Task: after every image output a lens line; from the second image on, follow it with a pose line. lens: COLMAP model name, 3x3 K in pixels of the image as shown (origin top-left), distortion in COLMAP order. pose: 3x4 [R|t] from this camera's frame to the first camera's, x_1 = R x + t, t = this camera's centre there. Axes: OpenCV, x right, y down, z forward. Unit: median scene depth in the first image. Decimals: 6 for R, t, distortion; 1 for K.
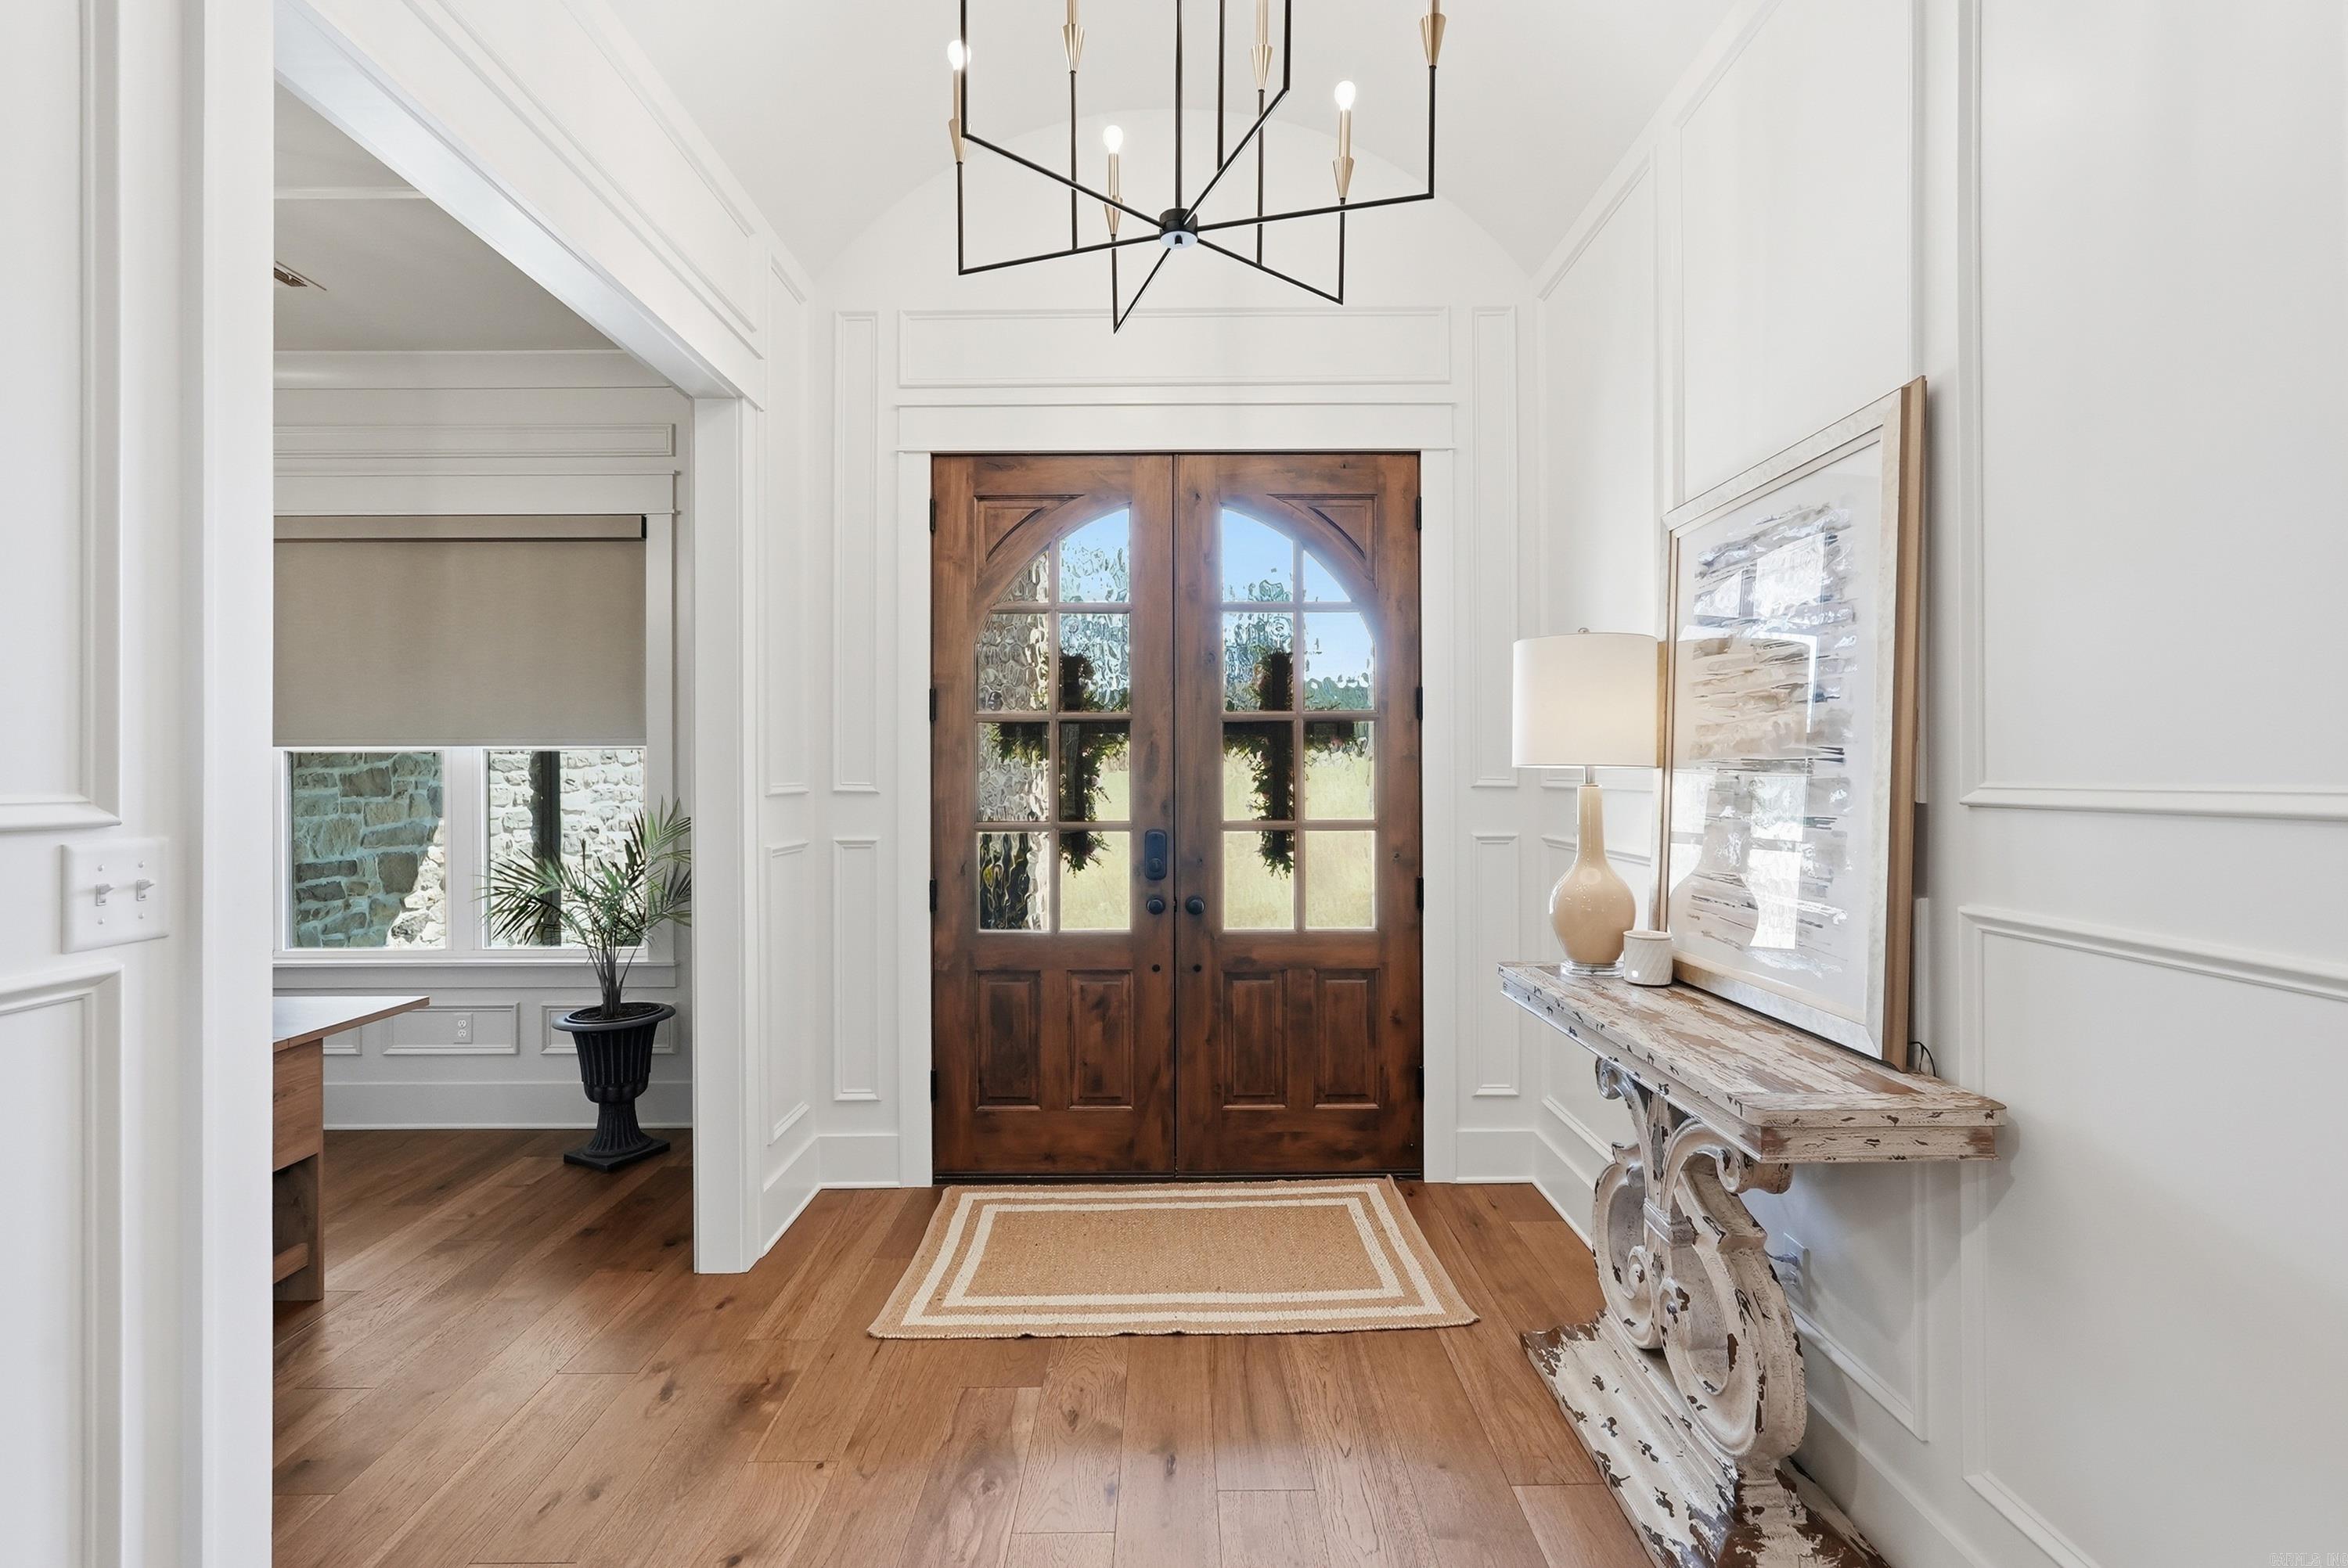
lens RADIAL K [[1050.5, 0, 1173.9], [0, 1050.5, 777.3], [0, 0, 1]] dist [-0.009666, 0.006101]
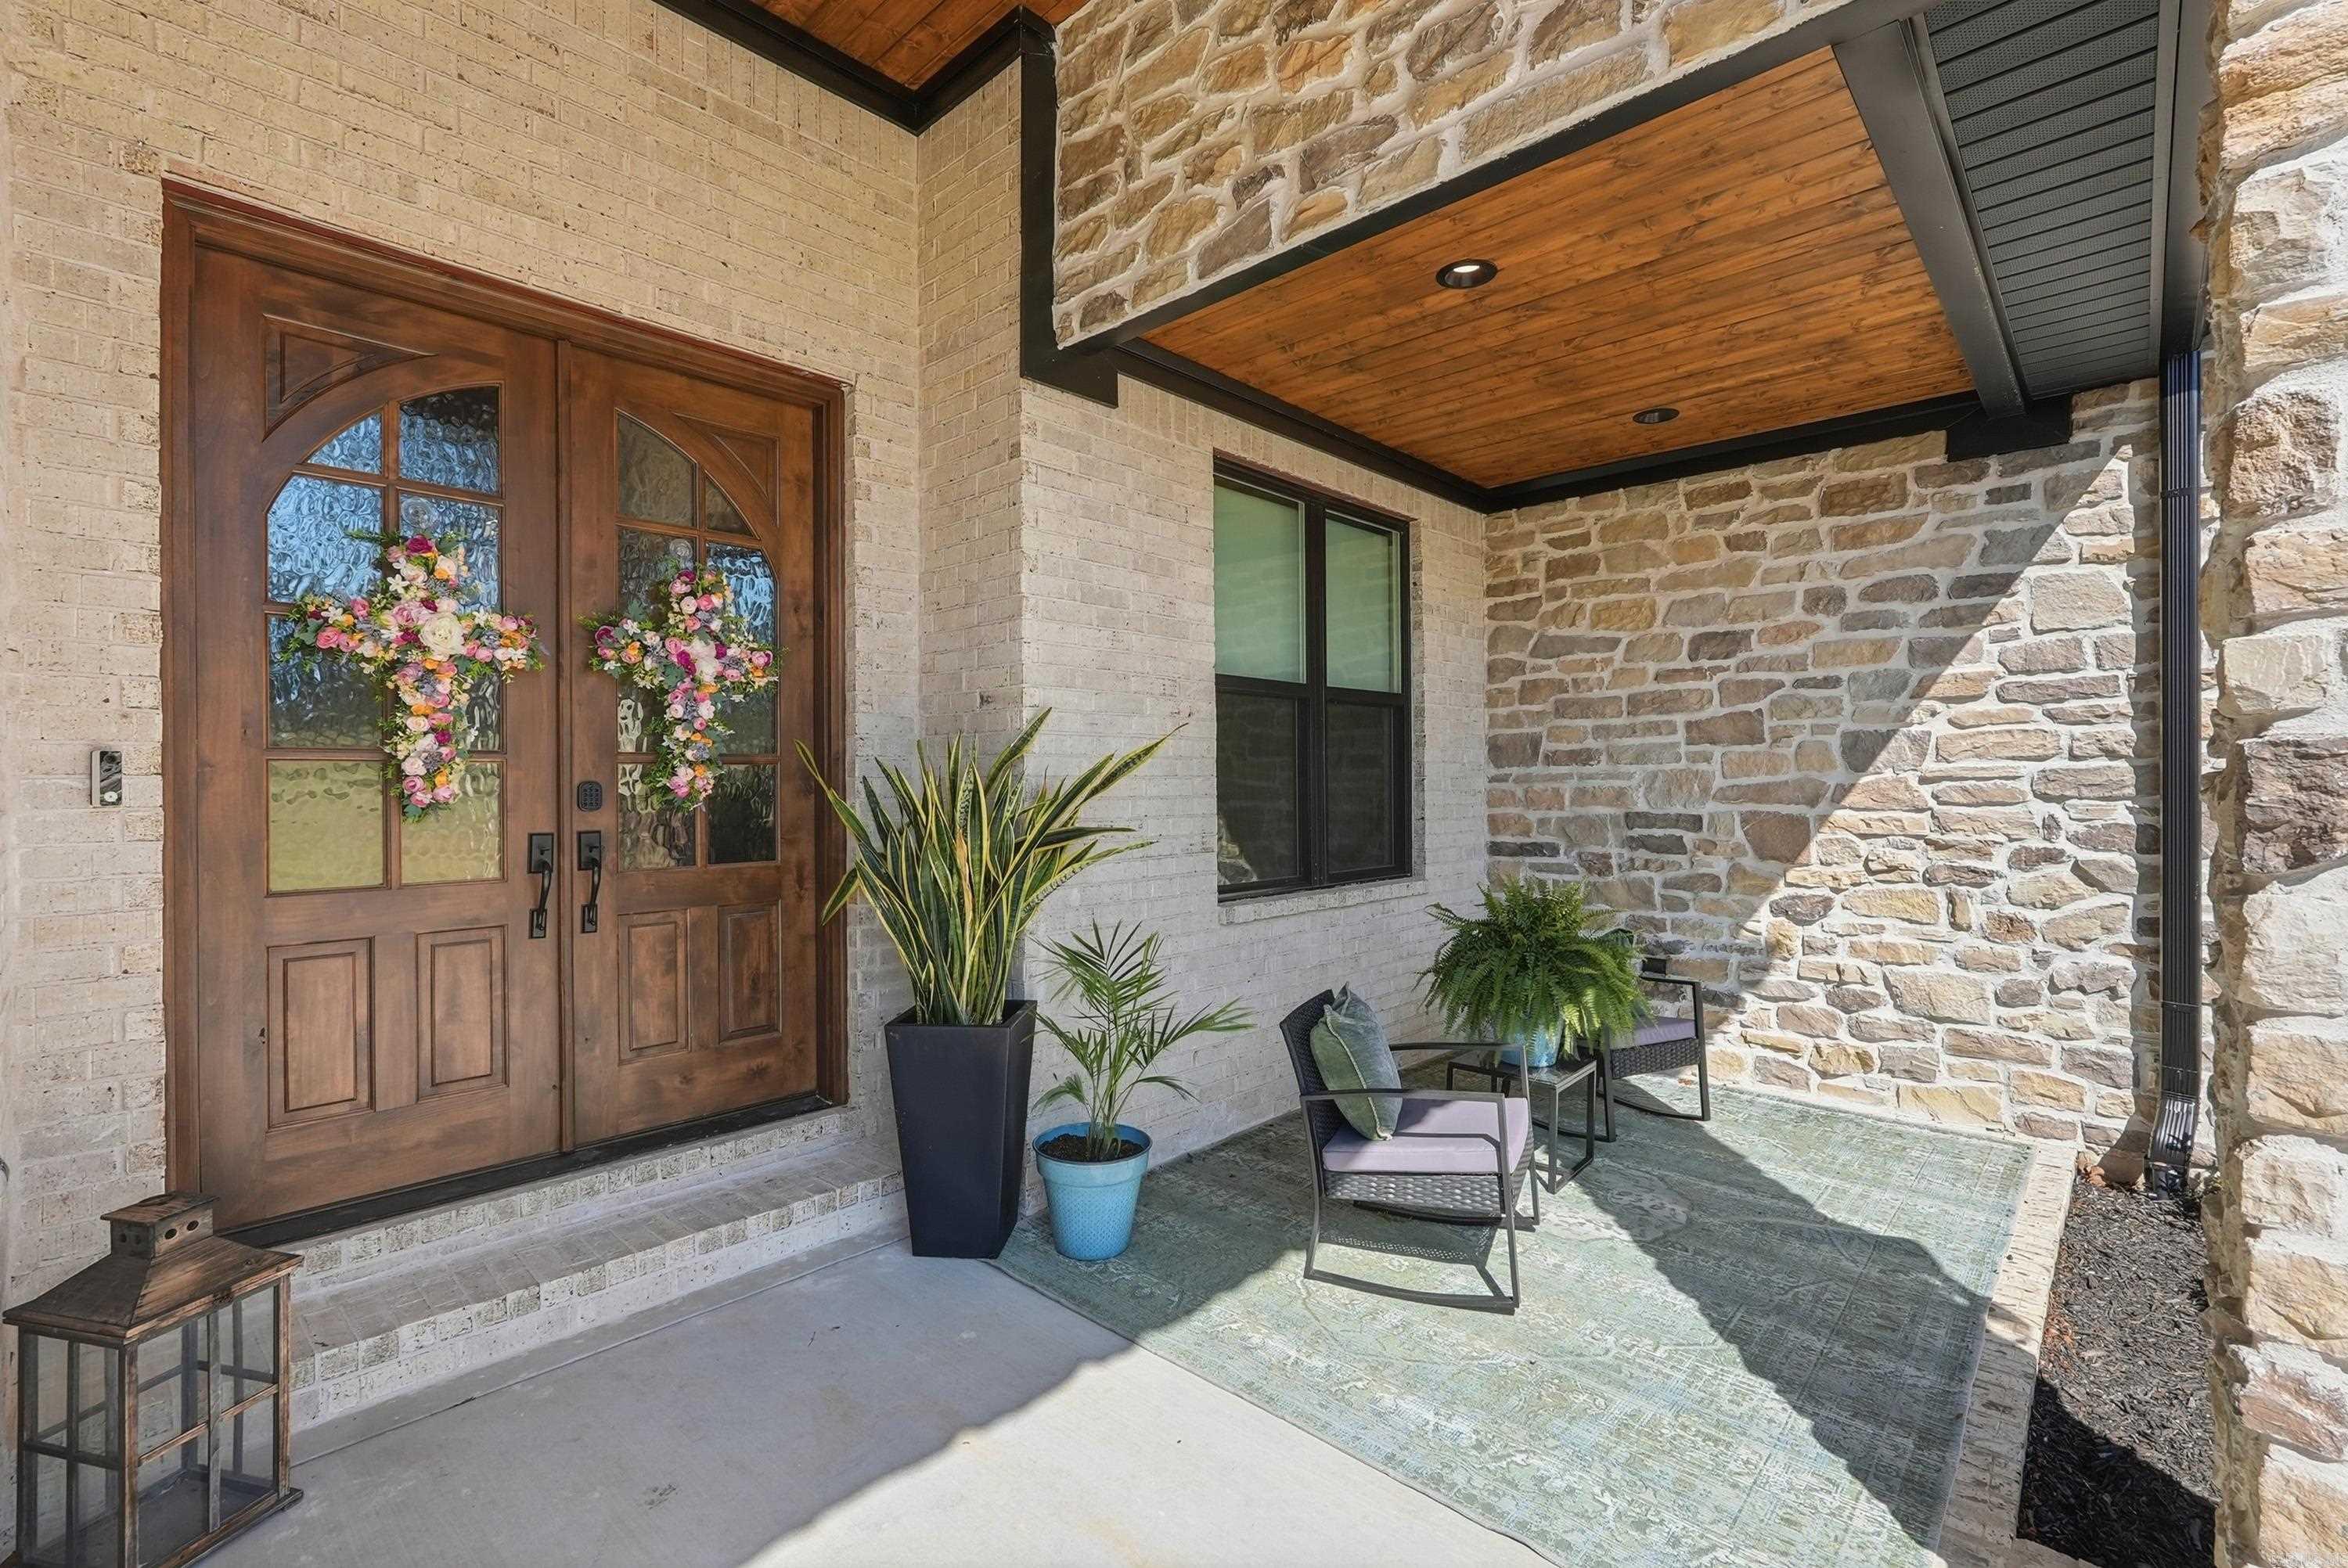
lens RADIAL K [[1050.5, 0, 1173.7], [0, 1050.5, 779.9], [0, 0, 1]] dist [-0.009666, 0.006101]
pose [[-0.686919, 0.011024, -0.726651, 0.084808], [0.007311, 0.999939, 0.008258, 0.017275], [0.726698, 0.000360, -0.686957, 0.584351]]
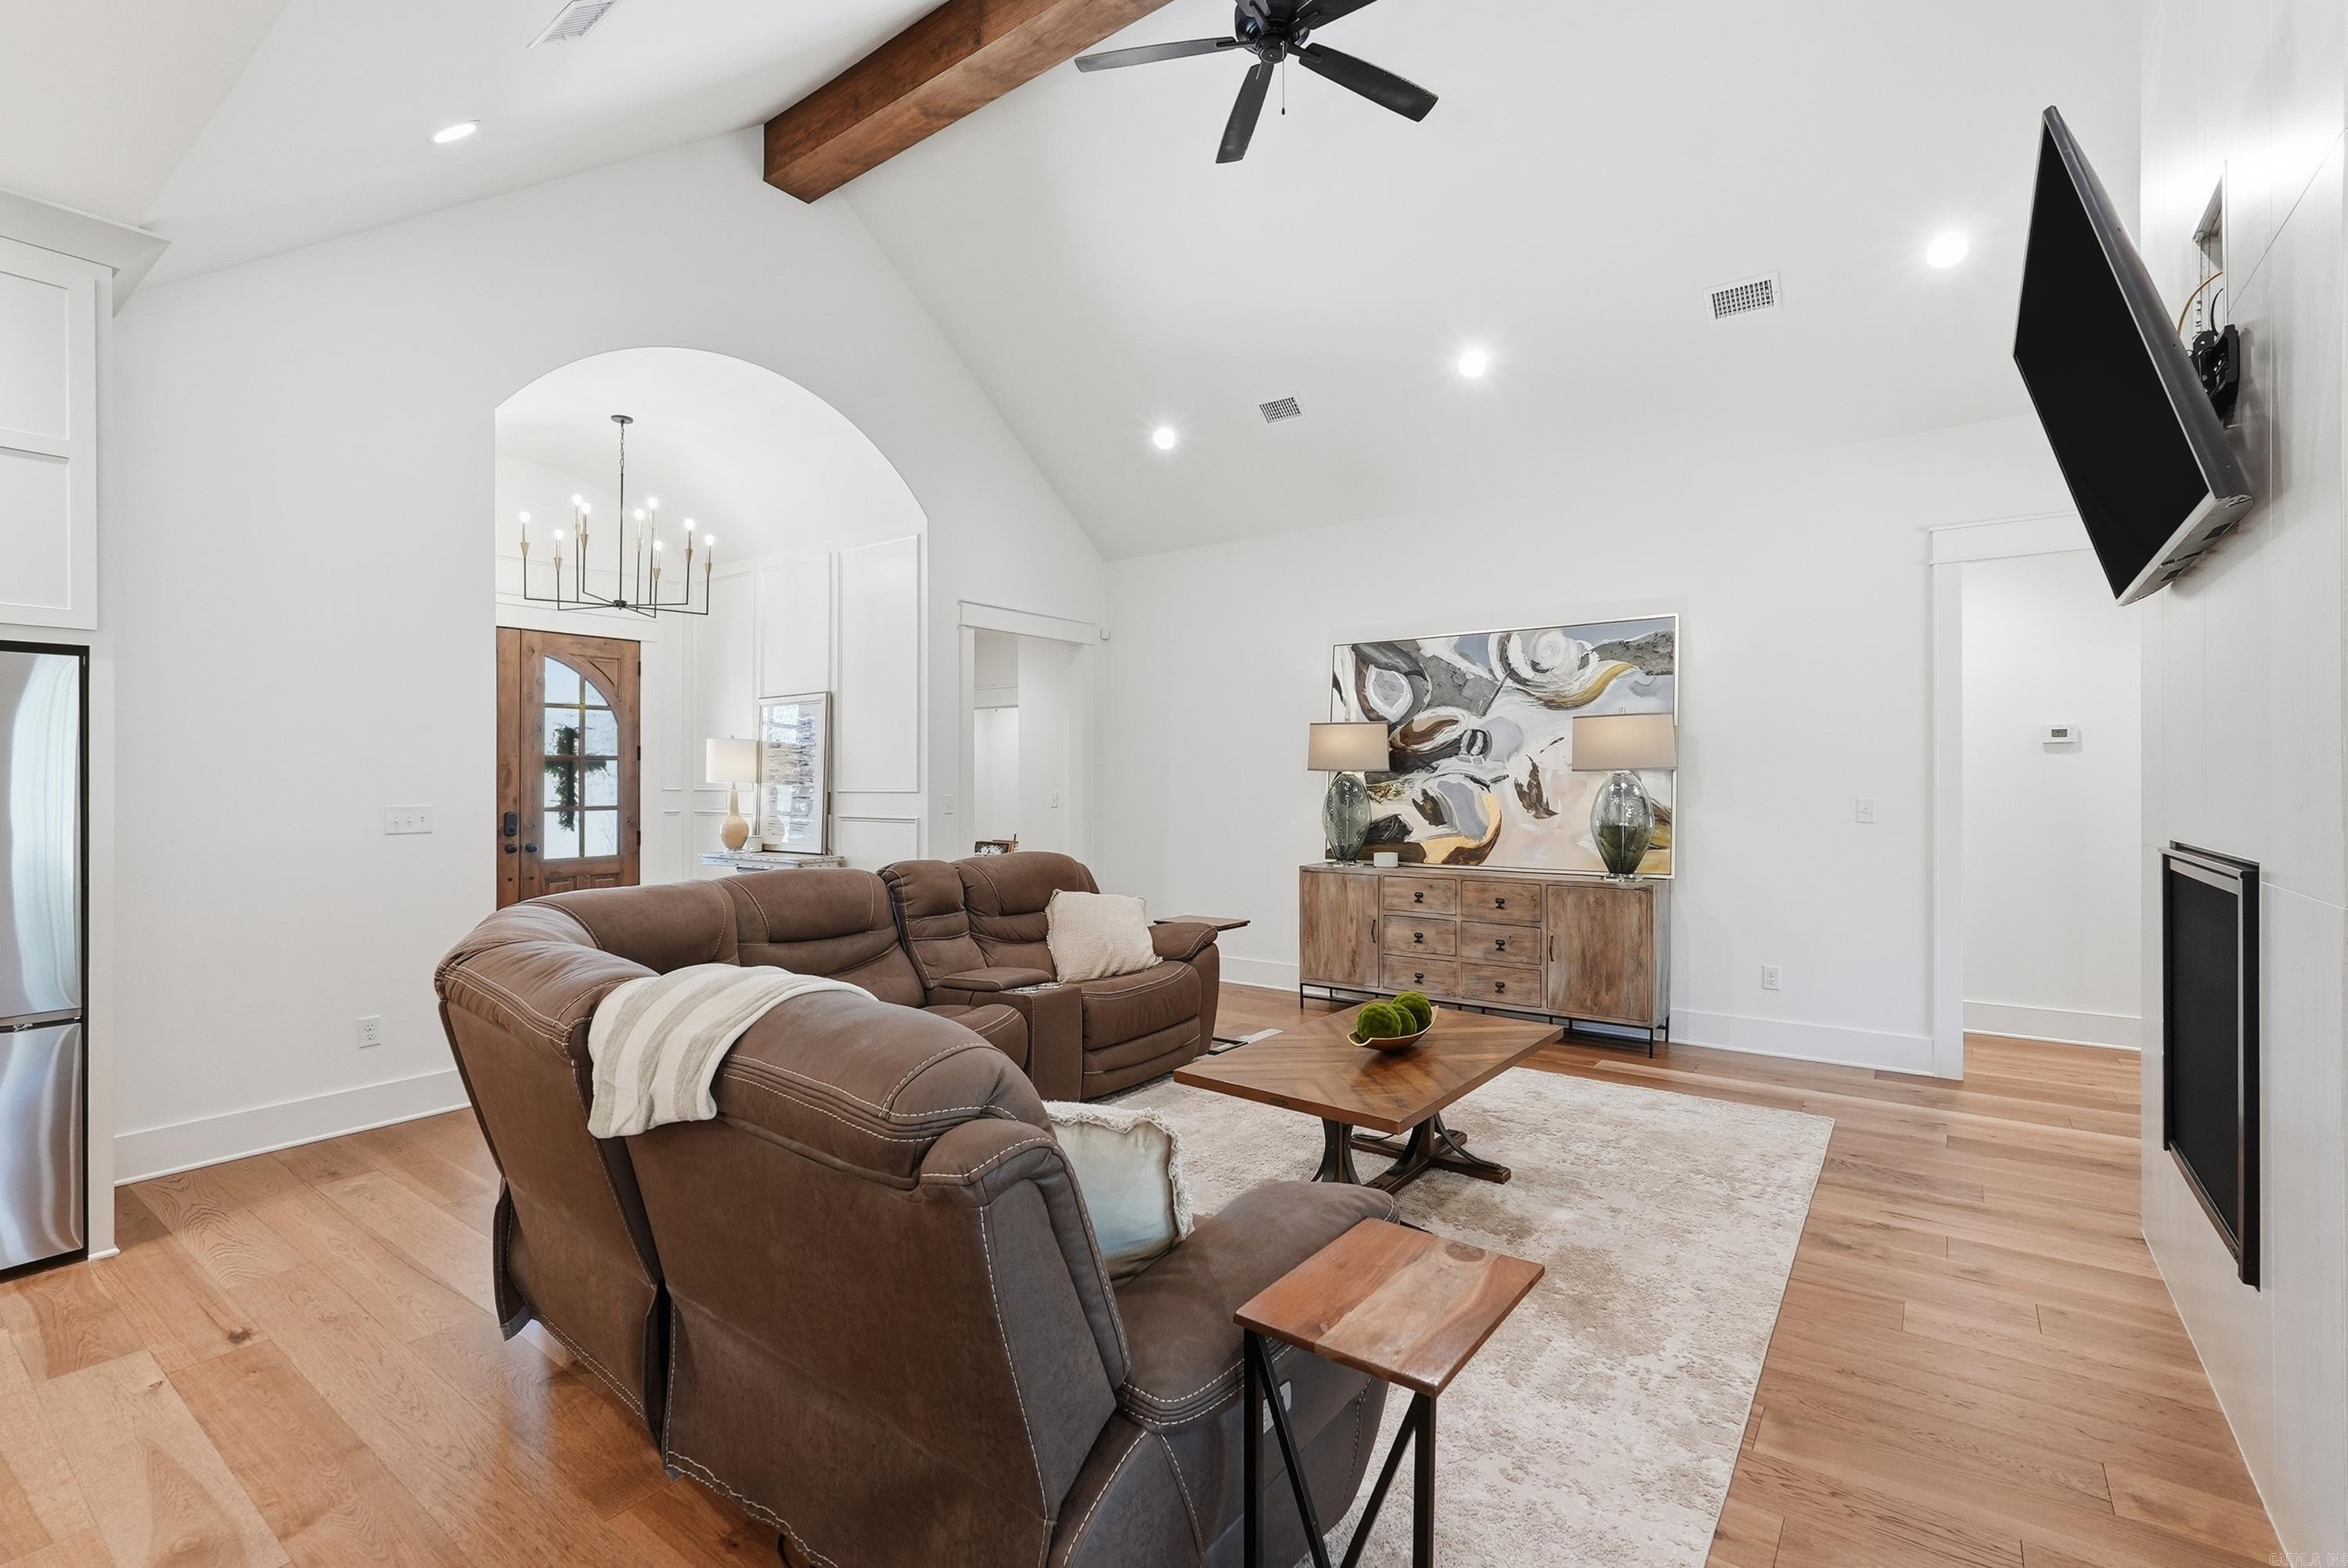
lens RADIAL K [[1050.5, 0, 1178.8], [0, 1050.5, 782.3], [0, 0, 1]] dist [-0.009666, 0.006101]
pose [[0.594615, 0.001195, 0.804010, -0.889358], [0.000155, 0.999999, -0.001602, -0.004127], [-0.804011, 0.001077, 0.594614, -1.271923]]
